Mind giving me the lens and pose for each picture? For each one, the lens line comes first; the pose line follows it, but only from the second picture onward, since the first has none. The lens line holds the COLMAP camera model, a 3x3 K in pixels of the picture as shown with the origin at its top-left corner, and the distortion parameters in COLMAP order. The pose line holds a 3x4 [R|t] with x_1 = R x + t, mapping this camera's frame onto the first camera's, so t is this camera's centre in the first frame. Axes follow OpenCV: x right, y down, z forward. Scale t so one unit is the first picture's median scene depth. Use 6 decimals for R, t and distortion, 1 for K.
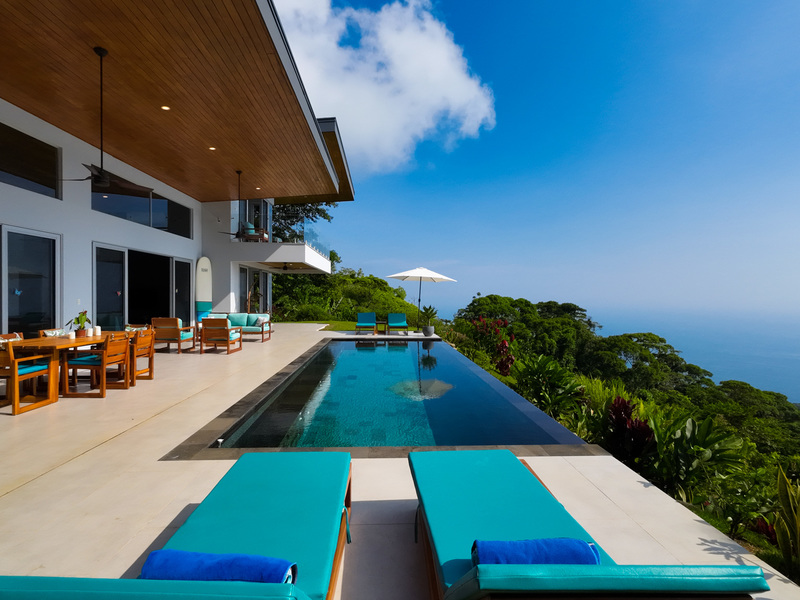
lens RADIAL K [[408.6, 0, 399.4], [0, 408.6, 300.4], [0, 0, 1]] dist [0.009126, 0.000421]
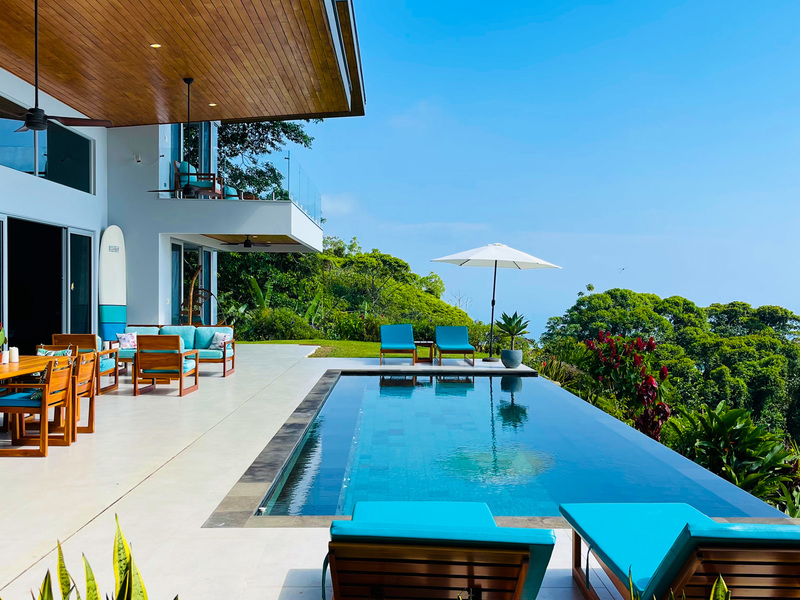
lens RADIAL K [[817.0, 0, 406.8], [0, 817.0, 306.1], [0, 0, 1]] dist [0.049538, 0.000000]
pose [[0.999670, 0.001115, -0.025652, -0.041326], [-0.000910, 0.999968, 0.007973, -0.004700], [0.025660, -0.007947, 0.999639, -0.106914]]
